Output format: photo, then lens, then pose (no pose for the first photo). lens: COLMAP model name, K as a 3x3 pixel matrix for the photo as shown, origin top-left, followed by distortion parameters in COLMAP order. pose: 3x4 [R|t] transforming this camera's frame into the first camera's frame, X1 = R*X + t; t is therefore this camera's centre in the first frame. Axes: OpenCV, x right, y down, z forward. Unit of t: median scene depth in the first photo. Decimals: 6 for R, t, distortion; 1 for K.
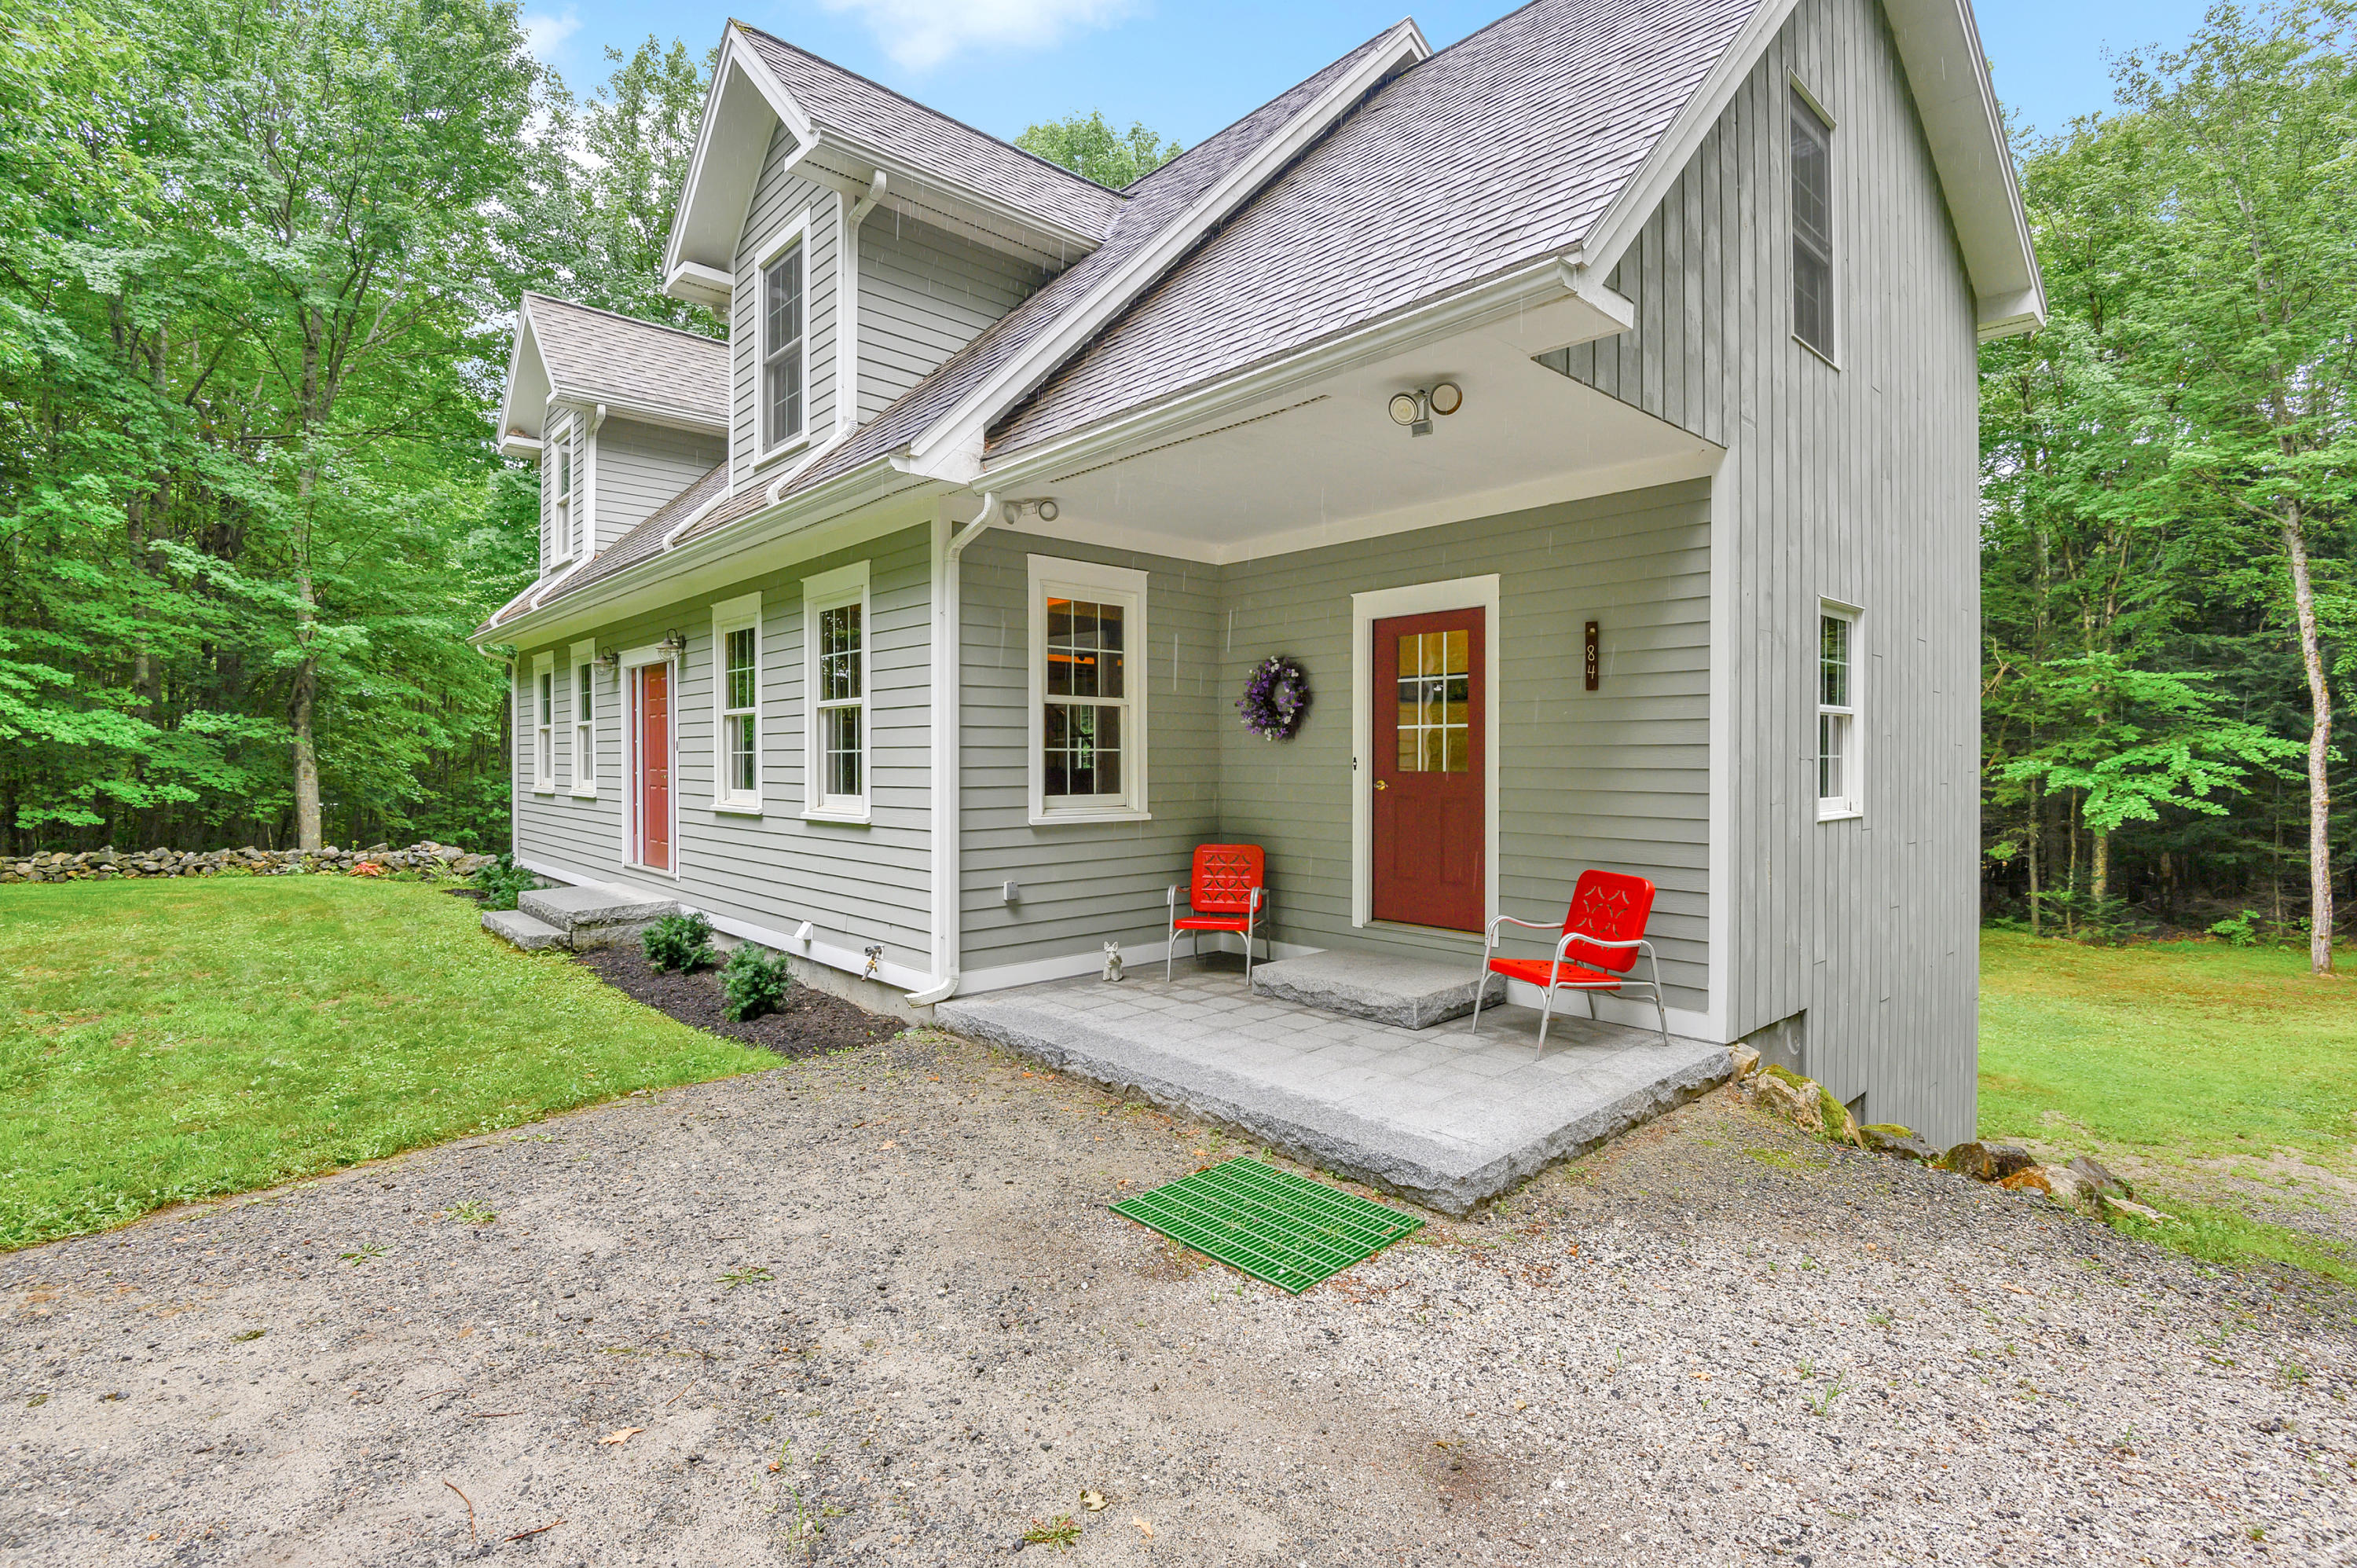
lens RADIAL K [[1086.3, 0, 1177.4], [0, 1086.3, 776.1], [0, 0, 1]] dist [-0.021989, -0.000325]
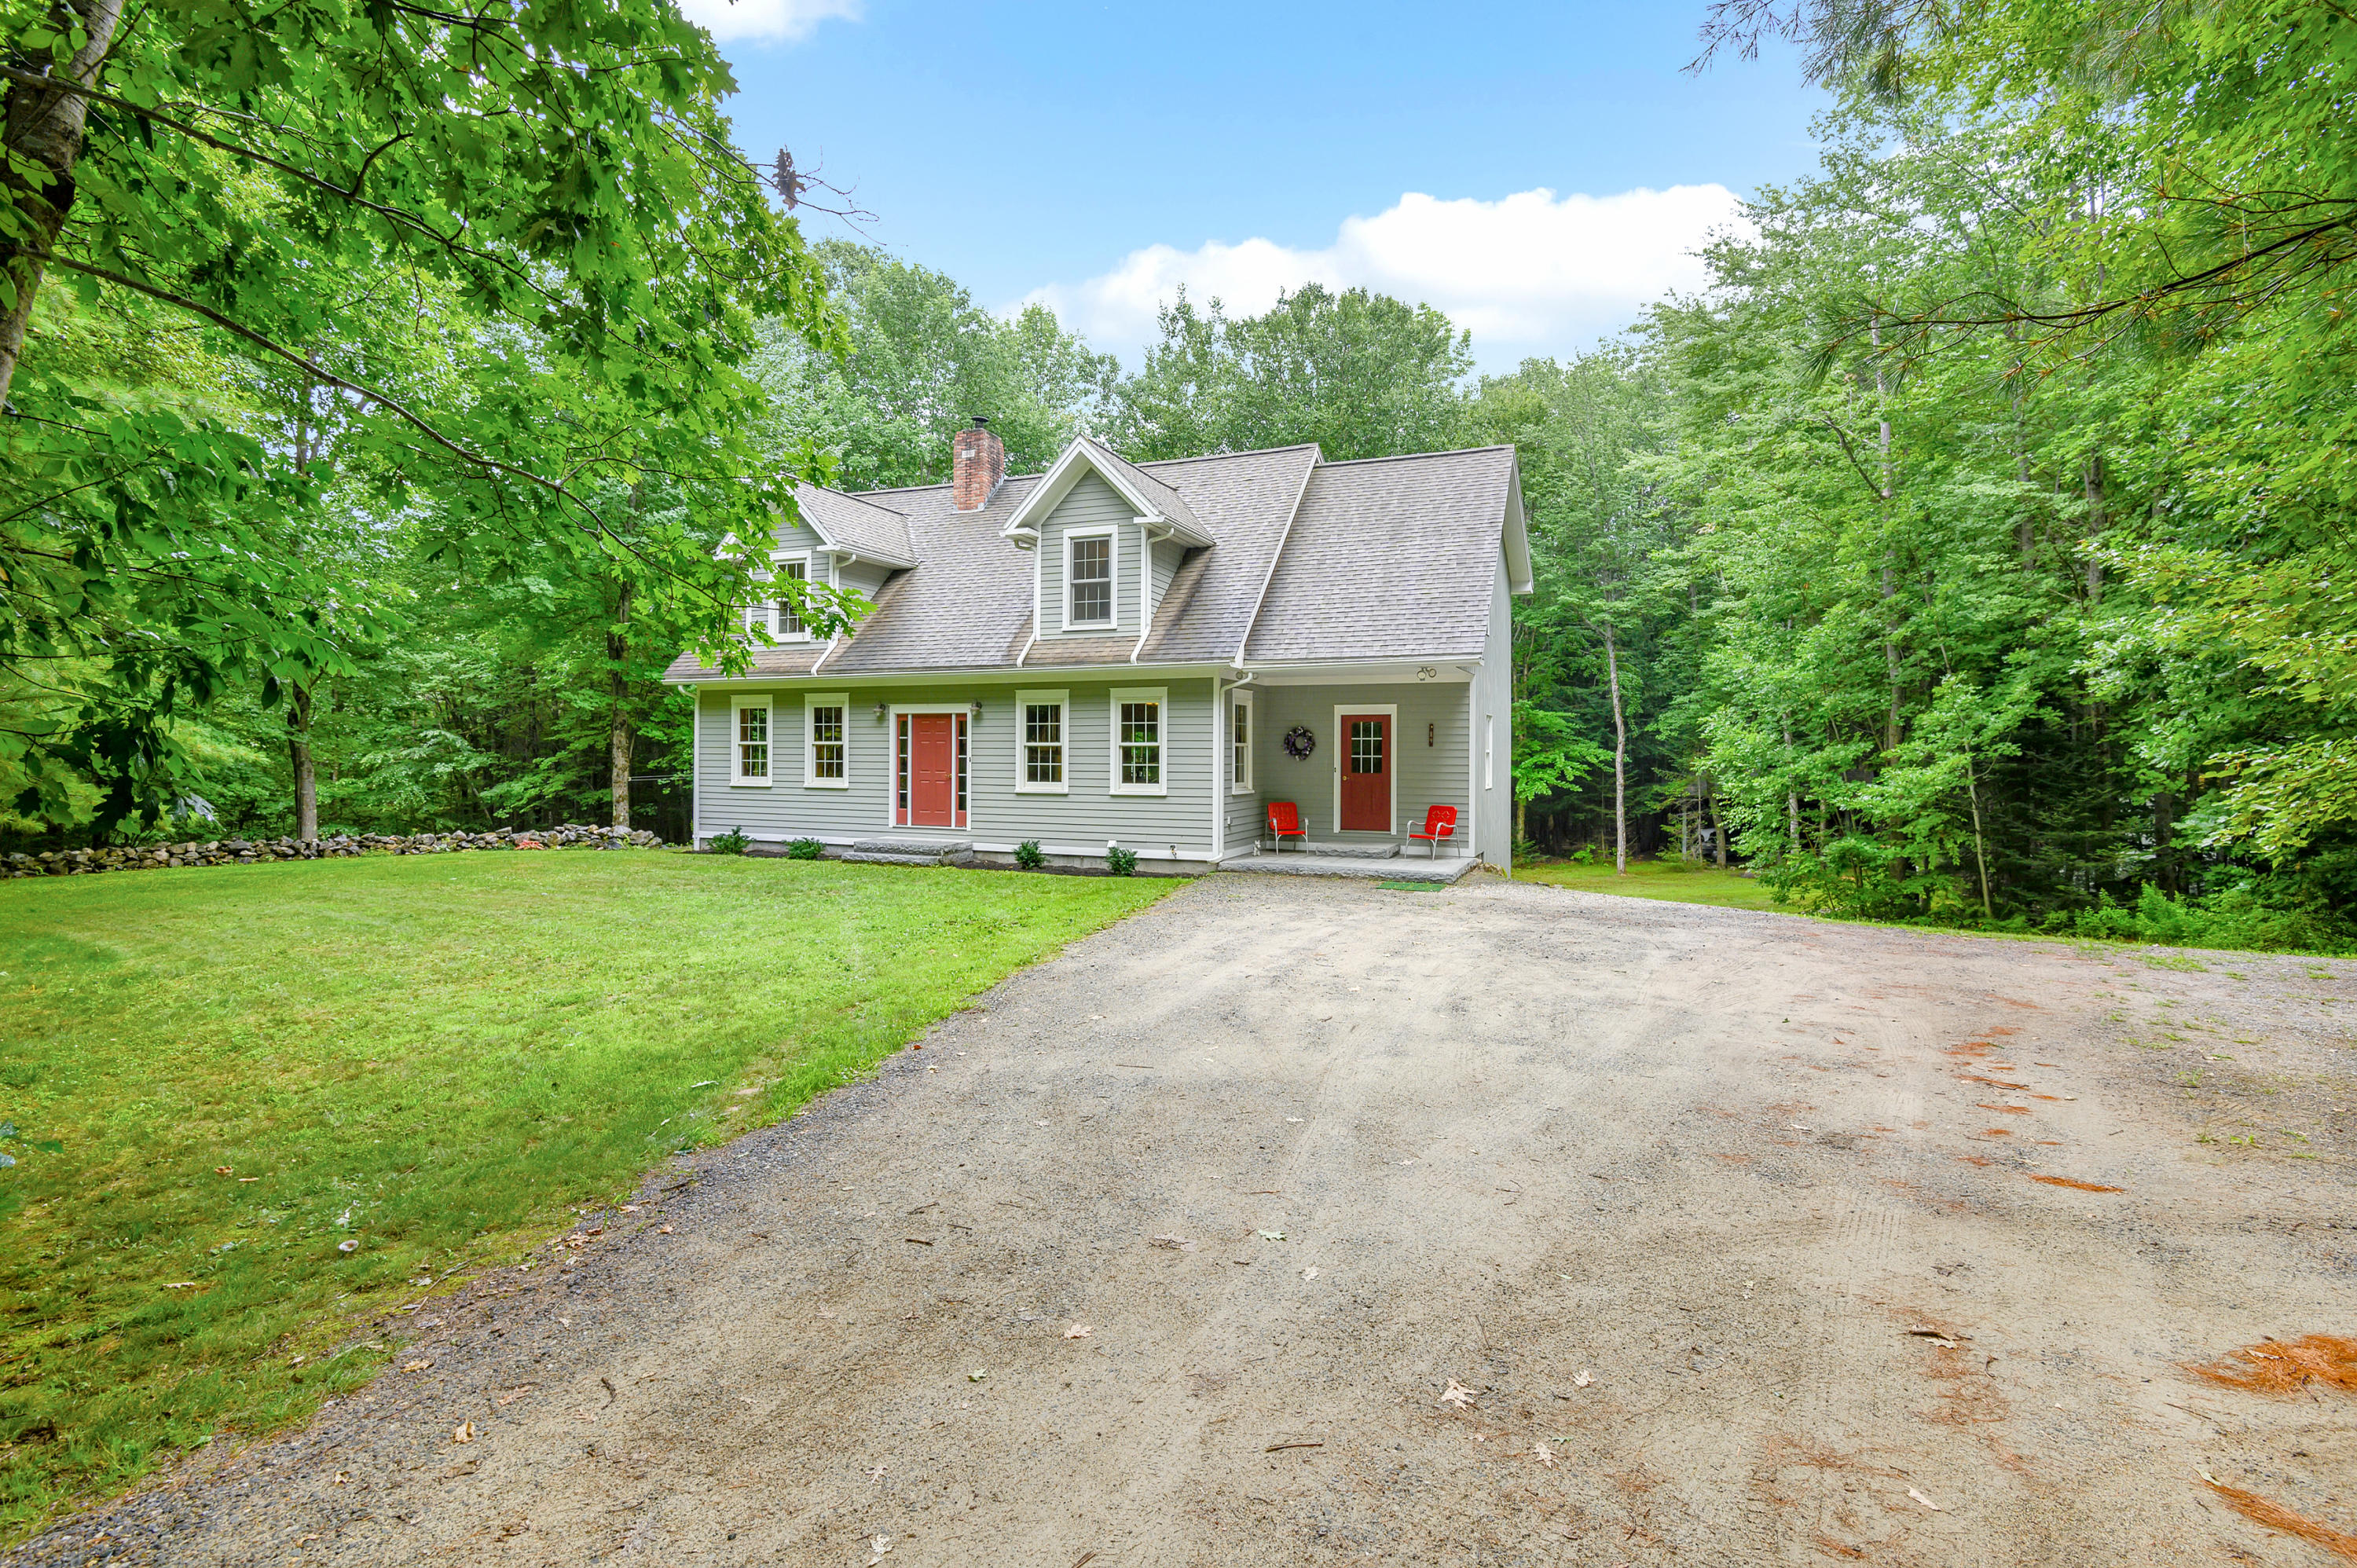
lens RADIAL K [[1086.3, 0, 1179.3], [0, 1086.3, 771.0], [0, 0, 1]] dist [-0.021989, -0.000325]
pose [[0.907823, -0.003202, 0.419340, -0.421570], [0.001803, 0.999991, 0.003732, -0.006736], [-0.419349, -0.002632, 0.907821, -0.402090]]
